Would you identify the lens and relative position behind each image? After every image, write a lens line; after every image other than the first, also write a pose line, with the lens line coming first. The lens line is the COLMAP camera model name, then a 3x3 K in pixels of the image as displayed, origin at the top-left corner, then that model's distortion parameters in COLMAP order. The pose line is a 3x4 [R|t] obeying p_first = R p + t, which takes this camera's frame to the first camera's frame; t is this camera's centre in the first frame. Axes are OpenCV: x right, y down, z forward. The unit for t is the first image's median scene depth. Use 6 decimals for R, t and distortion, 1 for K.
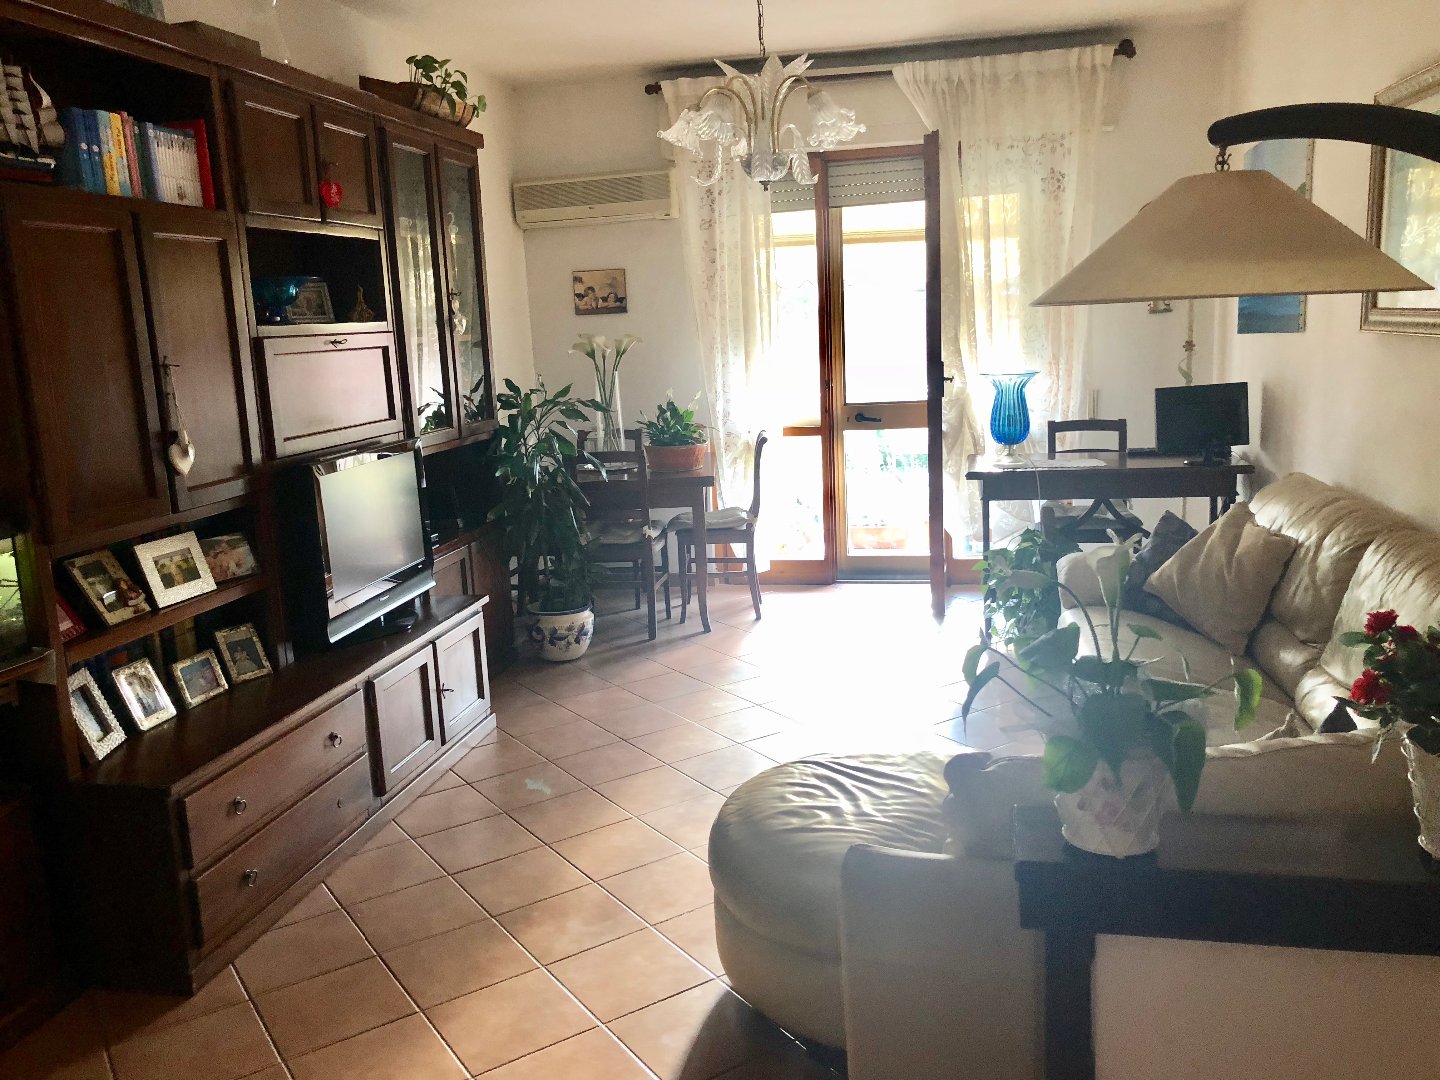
lens RADIAL K [[1190.6, 0, 720.0], [0, 1190.6, 540.0], [0, 0, 1]] dist [0.077876, -0.069929]
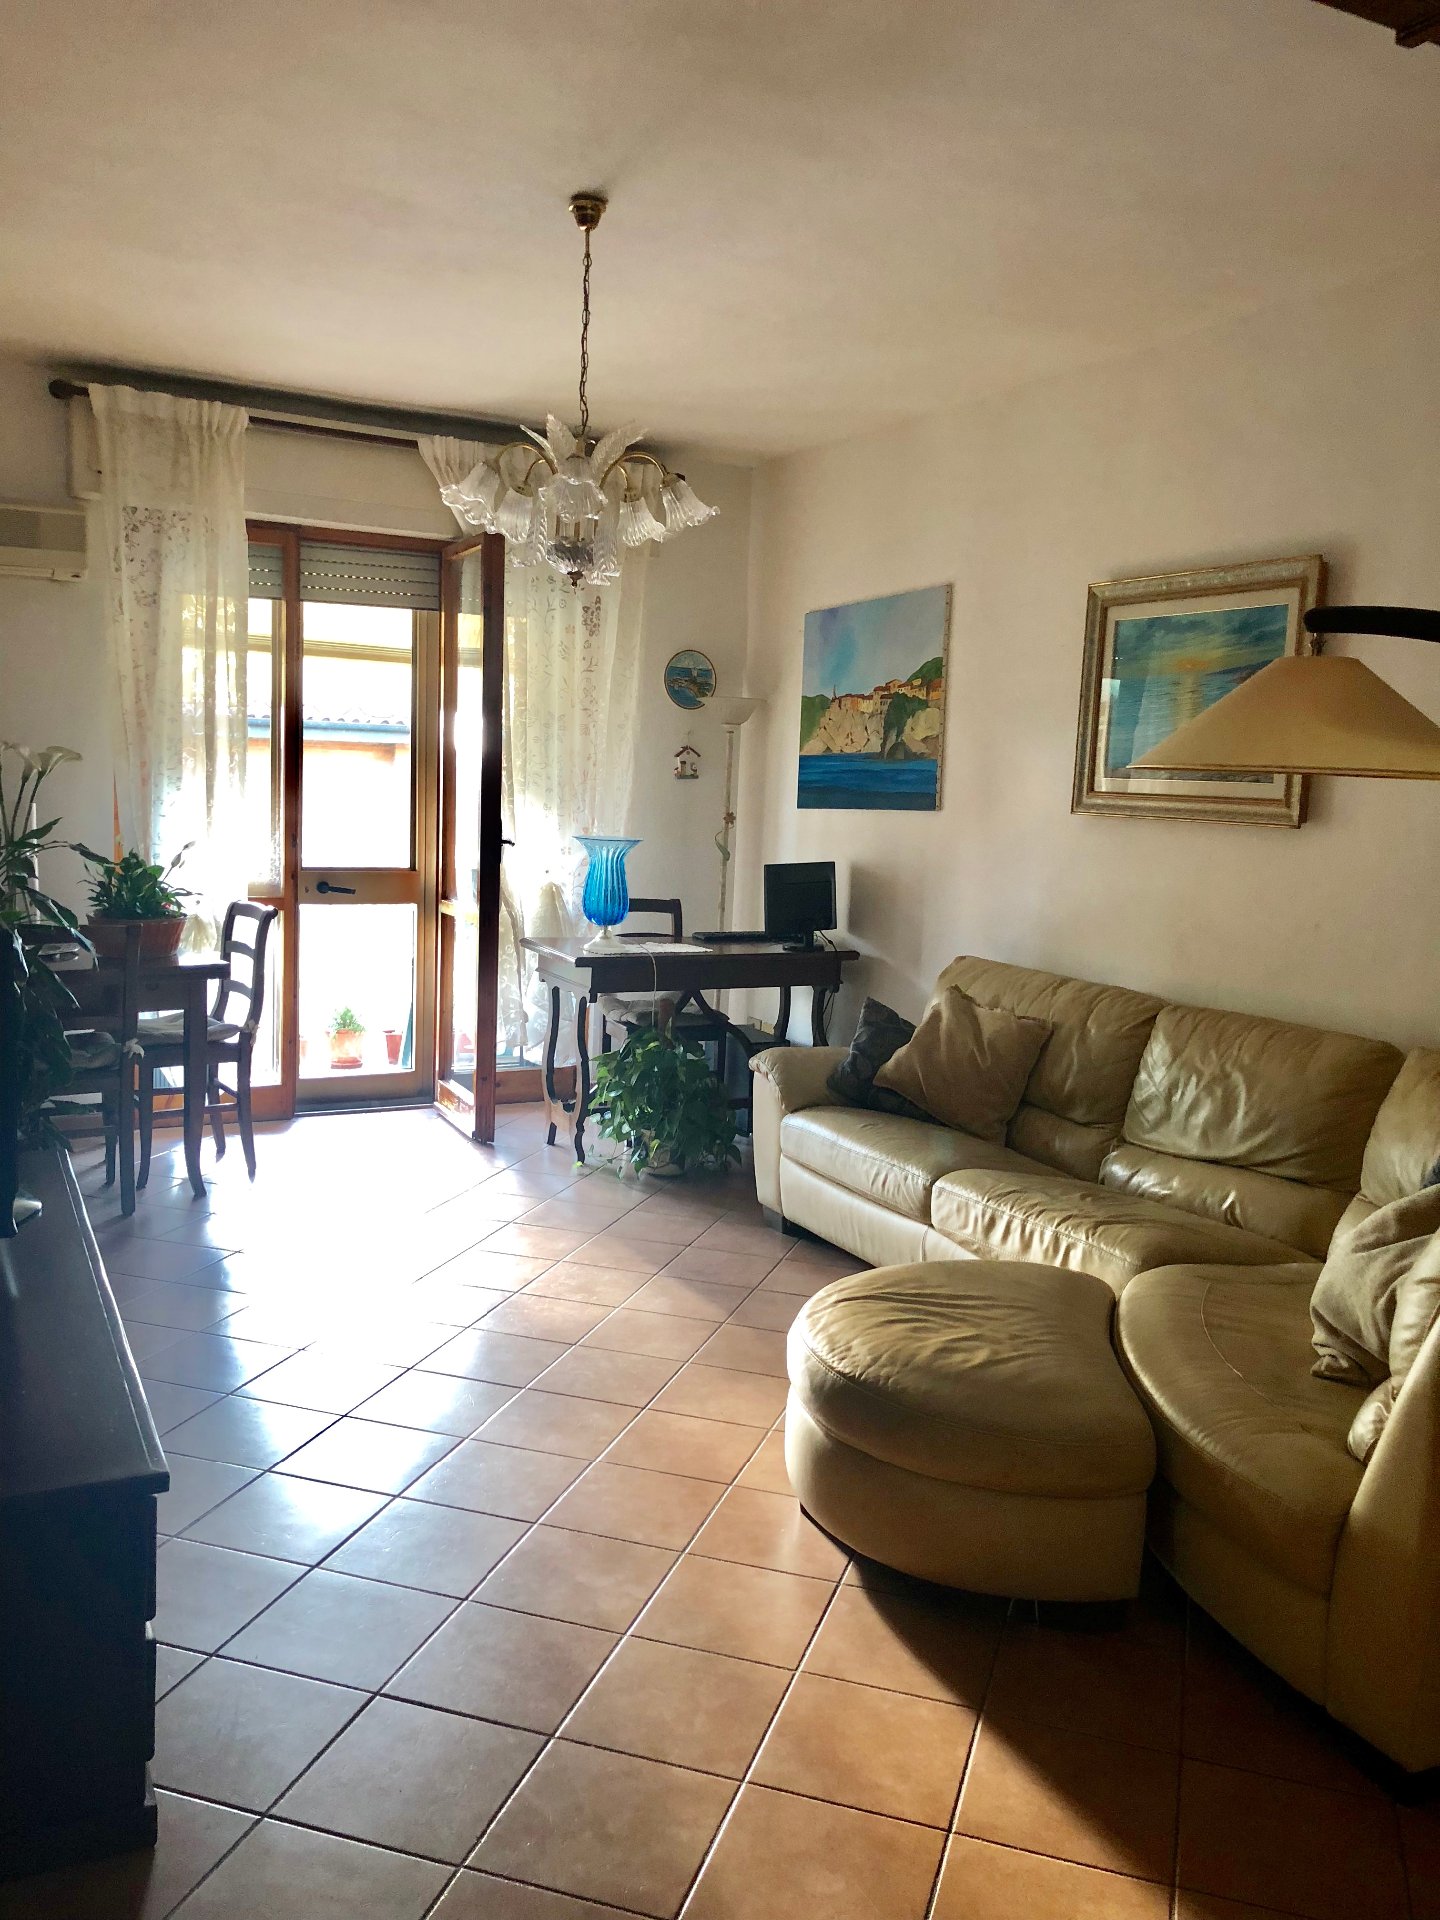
lens RADIAL K [[1587.5, 0, 730.7], [0, 1587.5, 946.9], [0, 0, 1]] dist [0.077876, -0.069929]
pose [[0.775831, 0.009746, 0.630866, -0.349882], [0.041734, 0.996898, -0.066725, 0.009916], [-0.629559, 0.078096, 0.773018, 0.108280]]
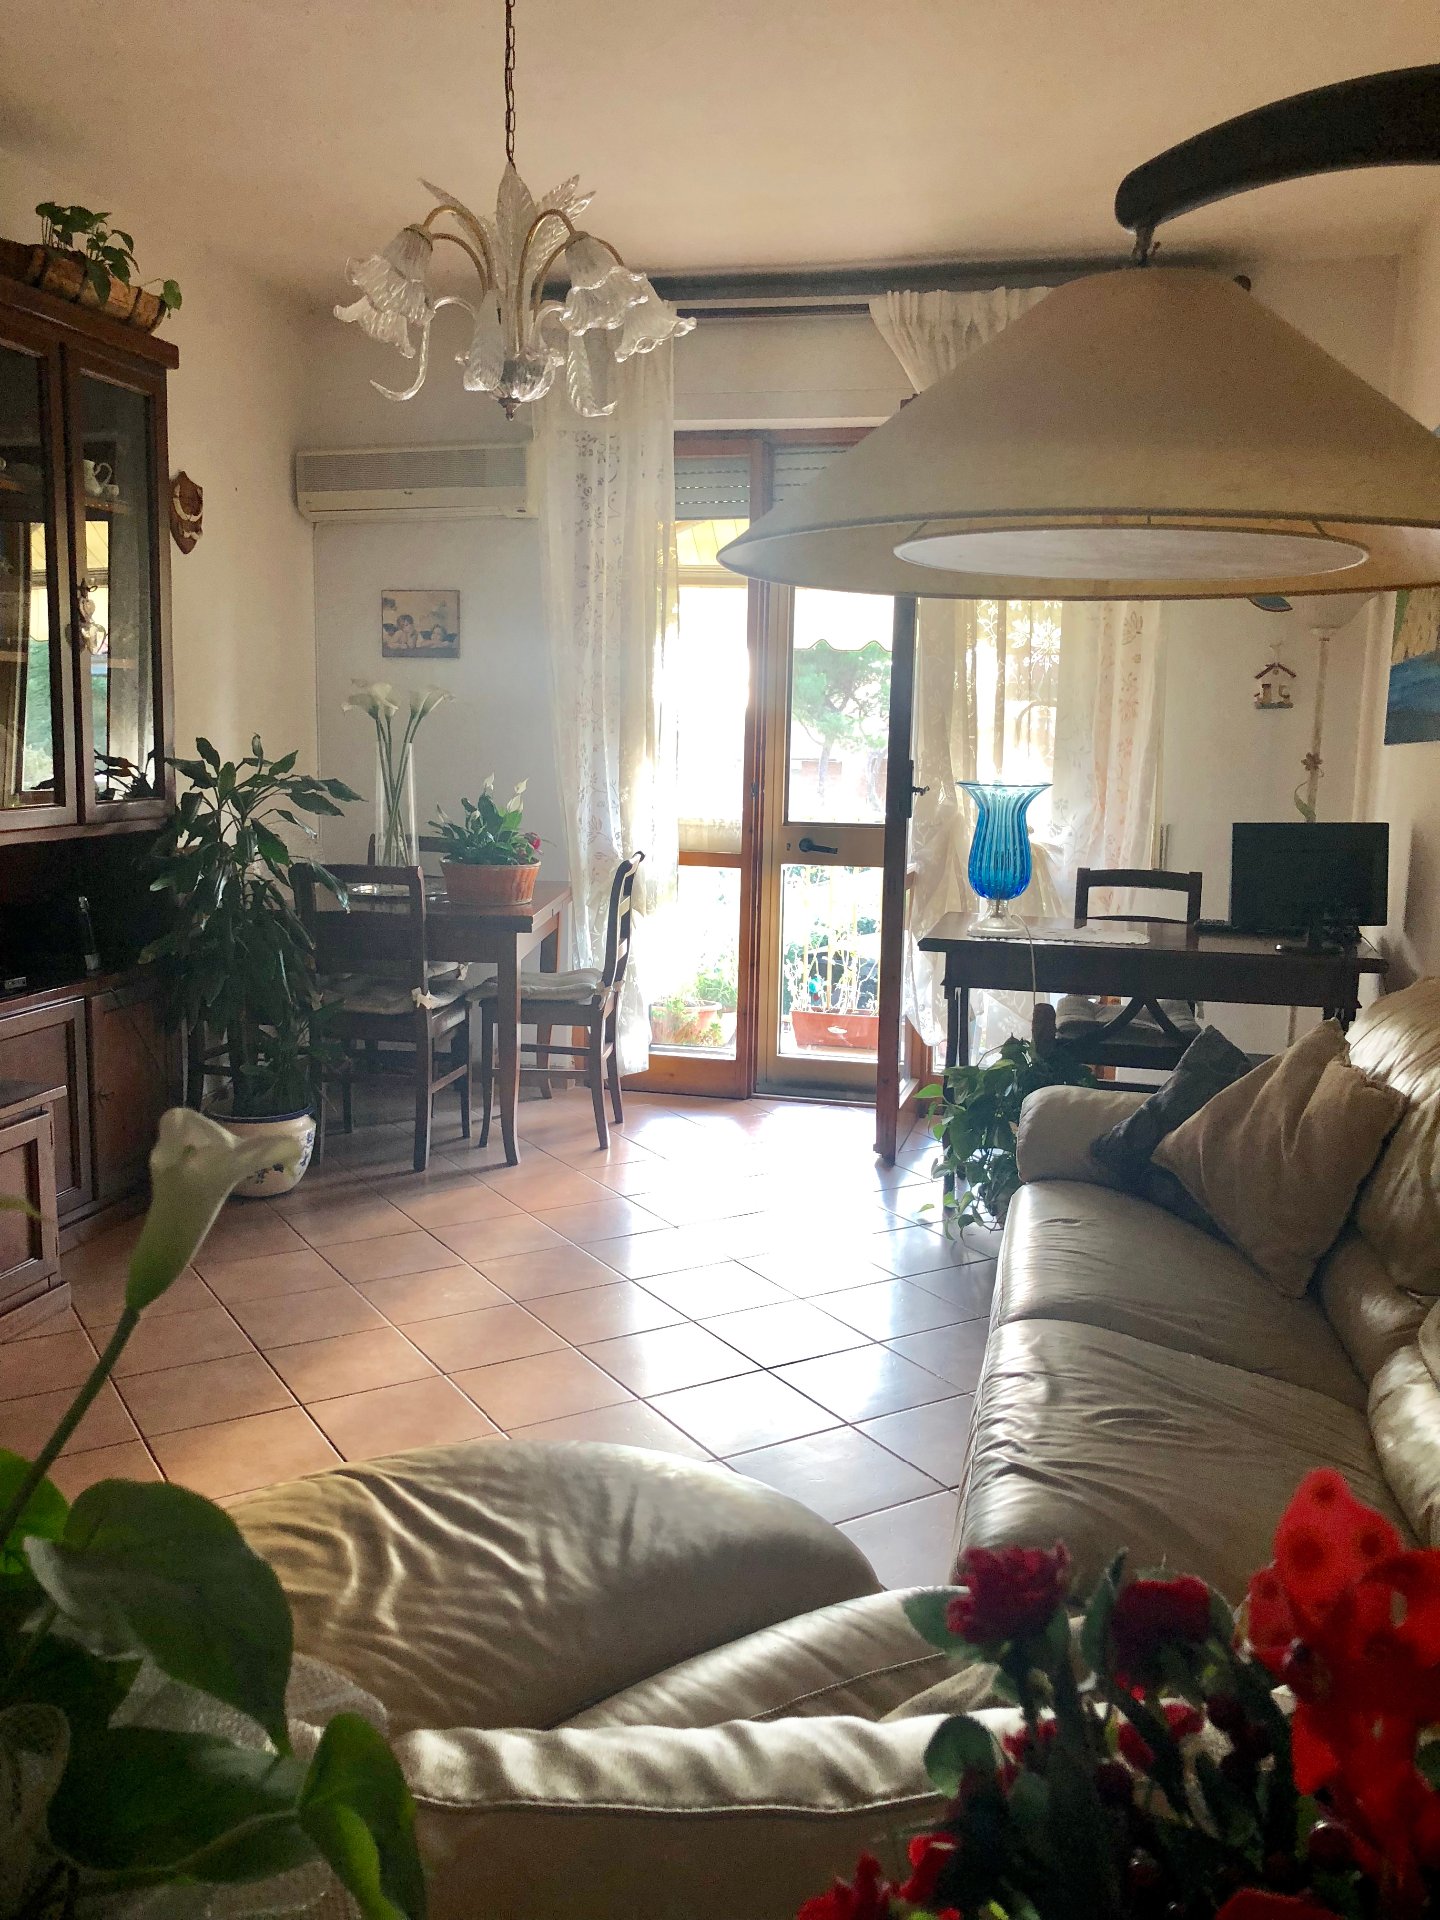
lens RADIAL K [[1587.5, 0, 730.7], [0, 1587.5, 946.9], [0, 0, 1]] dist [0.077876, -0.069929]
pose [[0.996903, 0.070853, -0.034126, 0.125565], [-0.072221, 0.996559, -0.040668, -0.010989], [0.031127, 0.043007, 0.998590, 0.166996]]
